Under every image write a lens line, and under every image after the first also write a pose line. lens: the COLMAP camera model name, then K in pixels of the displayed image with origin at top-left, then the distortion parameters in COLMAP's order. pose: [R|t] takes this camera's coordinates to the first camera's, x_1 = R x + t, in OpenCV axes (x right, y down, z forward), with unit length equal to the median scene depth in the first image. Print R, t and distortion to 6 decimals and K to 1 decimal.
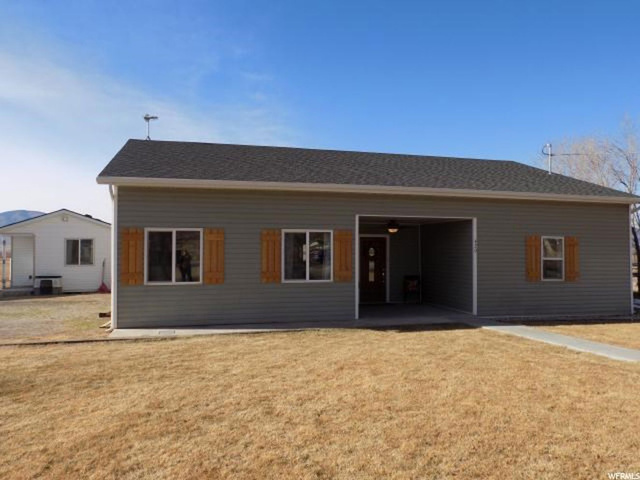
lens RADIAL K [[518.0, 0, 320.0], [0, 518.0, 240.0], [0, 0, 1]] dist [-0.038334, 0.071862]
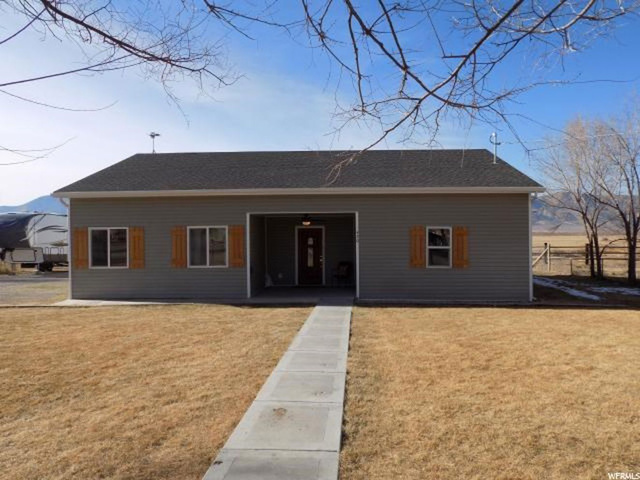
lens RADIAL K [[514.9, 0, 320.0], [0, 514.9, 240.0], [0, 0, 1]] dist [-0.046151, 0.069724]
pose [[0.952285, -0.006037, -0.305151, 0.608145], [0.018553, 0.999100, 0.038134, -0.028048], [0.304646, -0.041976, 0.951540, -0.111274]]
